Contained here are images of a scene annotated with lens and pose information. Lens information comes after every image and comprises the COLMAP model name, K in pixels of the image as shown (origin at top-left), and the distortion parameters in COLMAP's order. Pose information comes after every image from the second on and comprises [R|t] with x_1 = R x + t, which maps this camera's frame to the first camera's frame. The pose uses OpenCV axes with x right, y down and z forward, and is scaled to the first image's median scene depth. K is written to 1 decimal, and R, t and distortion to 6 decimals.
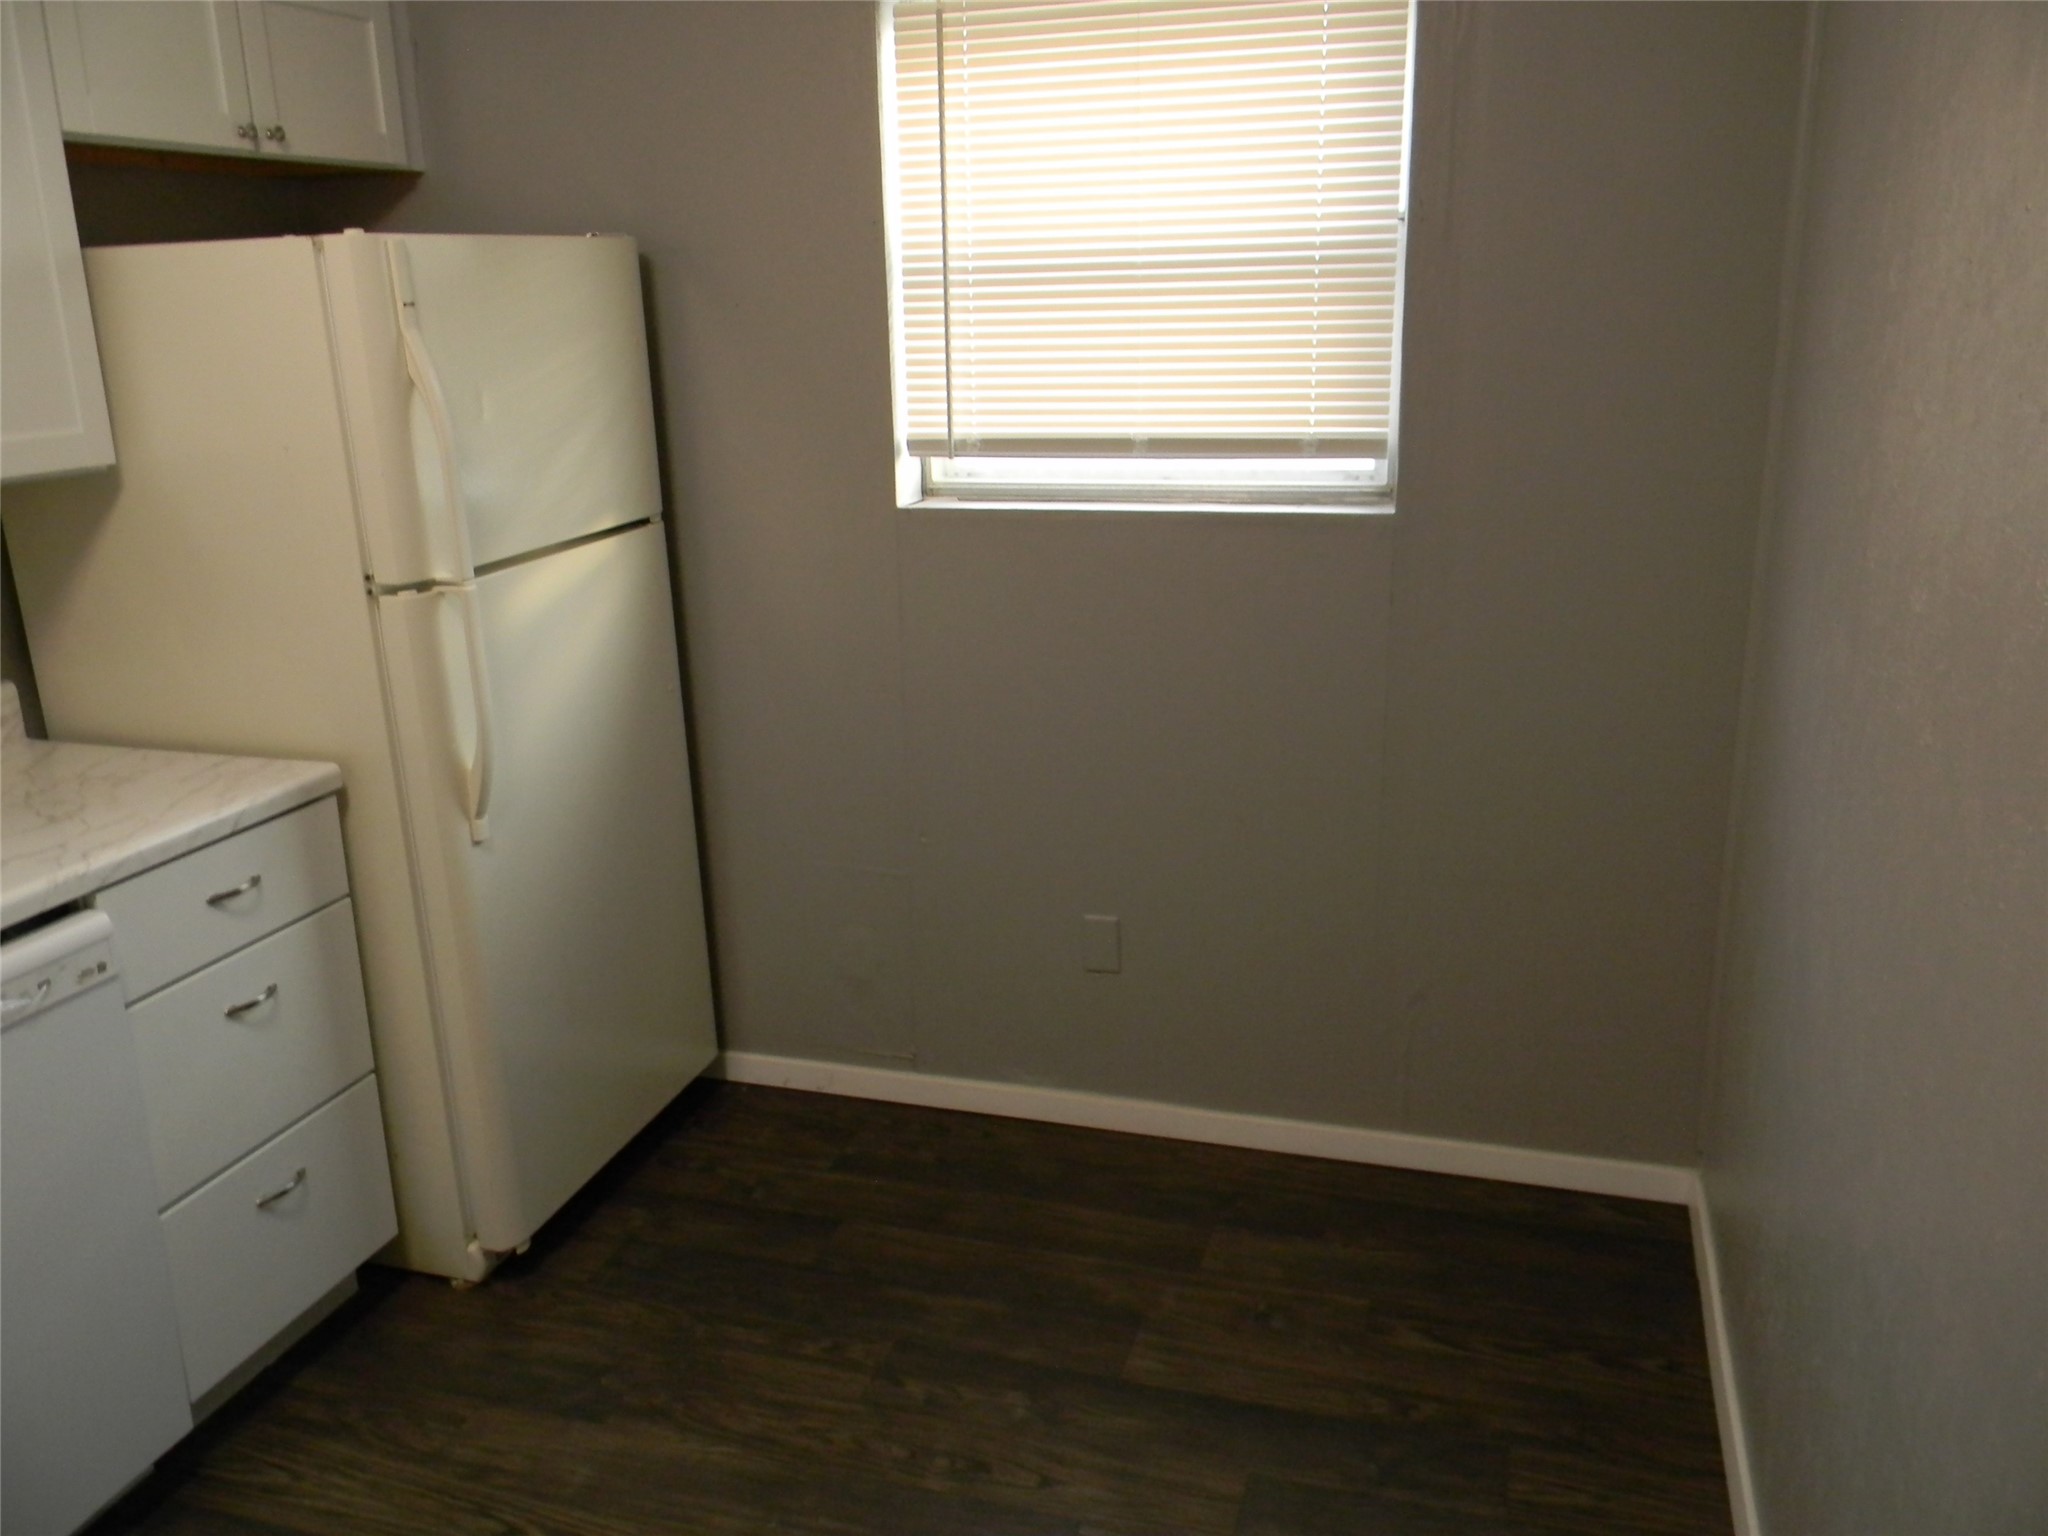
lens RADIAL K [[1650.0, 0, 1021.4], [0, 1650.0, 781.9], [0, 0, 1]] dist [-0.006584, -0.006920]
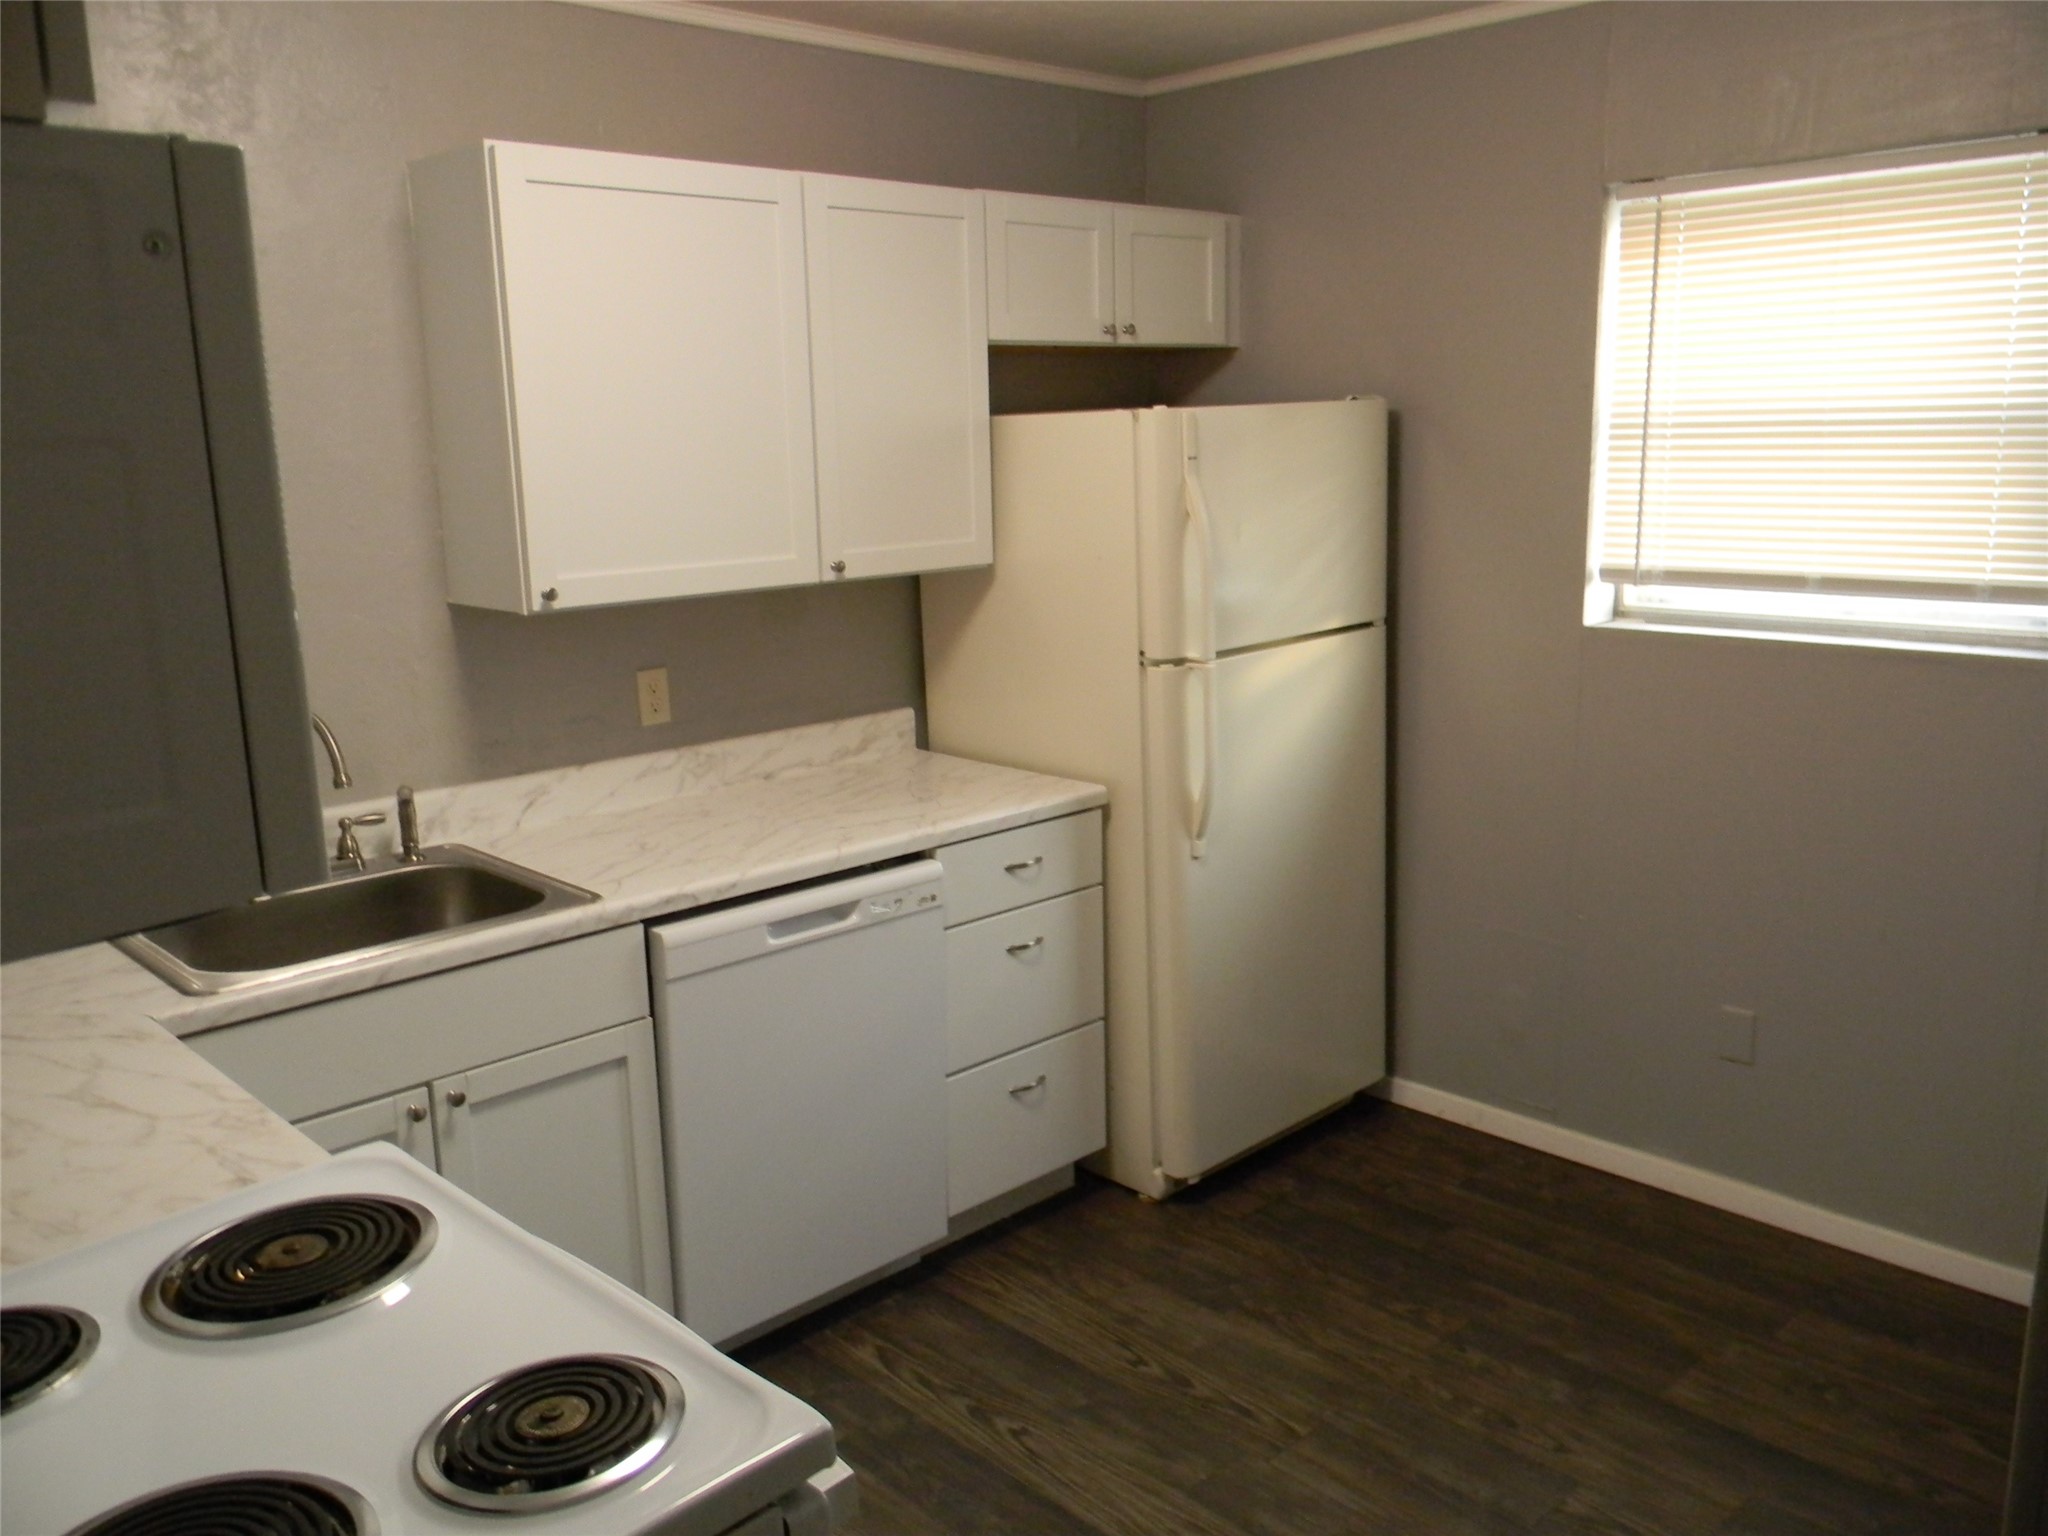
lens RADIAL K [[1619.9, 0, 1024.0], [0, 1619.9, 768.0], [0, 0, 1]] dist [-0.003558, -0.070319]
pose [[0.875792, 0.098099, -0.472615, 0.154431], [-0.130406, 0.990807, -0.035994, 0.030277], [0.464739, 0.093155, 0.880534, -0.209988]]
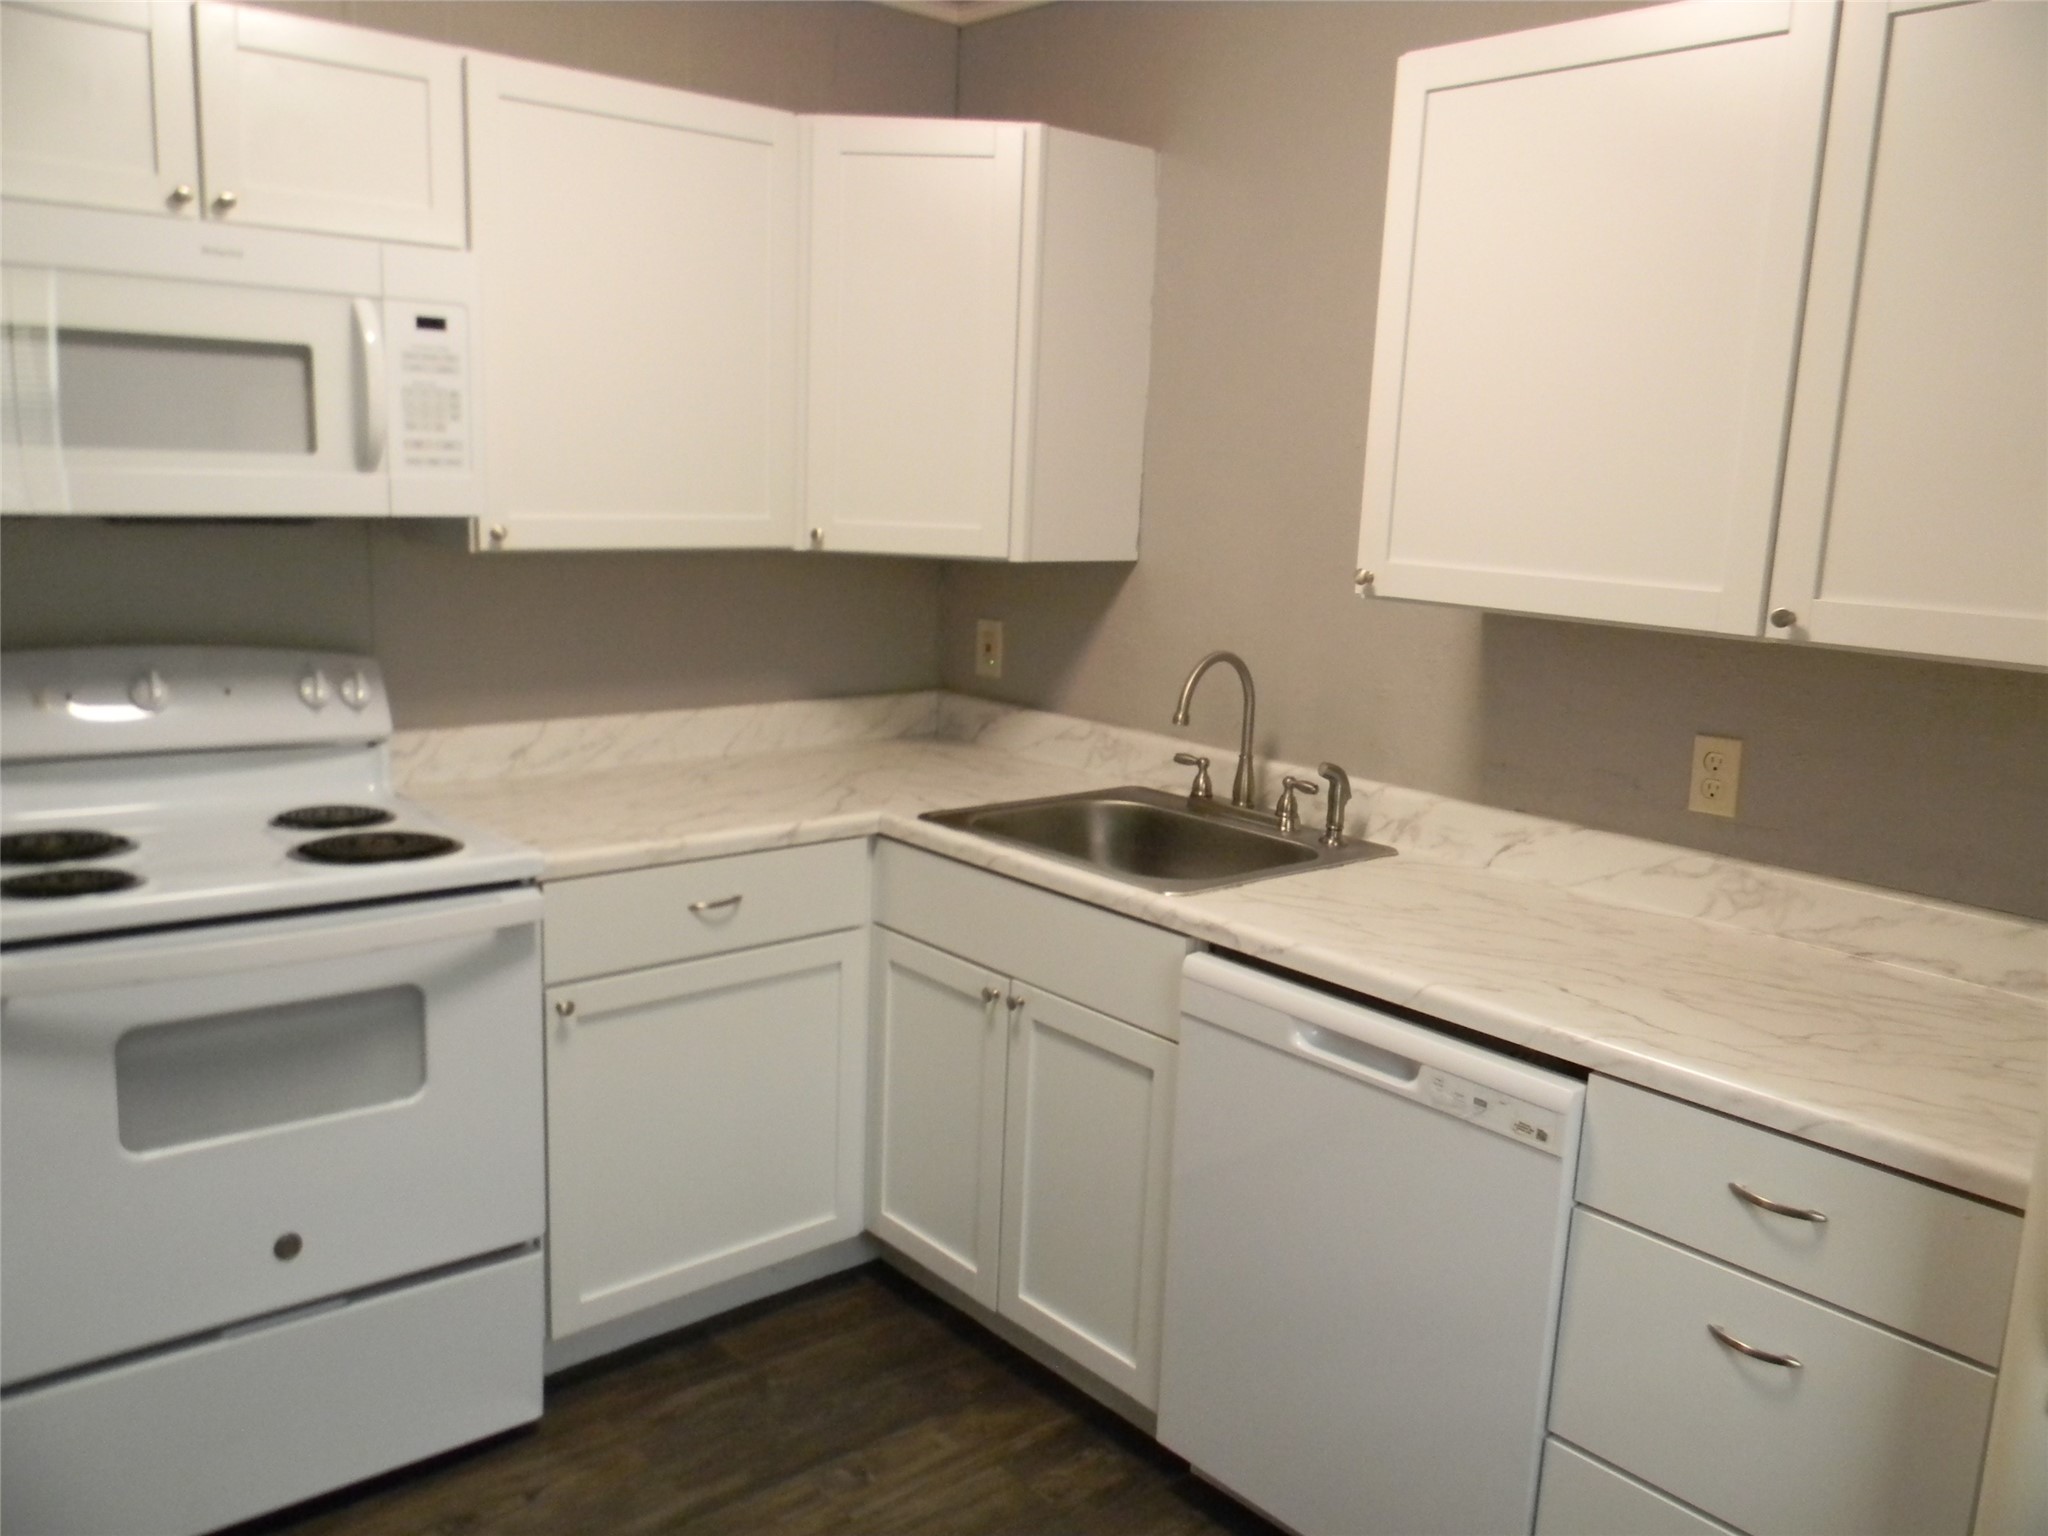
lens RADIAL K [[1619.9, 0, 1024.0], [0, 1619.9, 768.0], [0, 0, 1]] dist [-0.003558, -0.070319]
pose [[-0.524762, 0.153237, -0.837343, 0.256215], [-0.271238, 0.902293, 0.335108, -0.236910], [0.806879, 0.402972, -0.431925, 0.849527]]
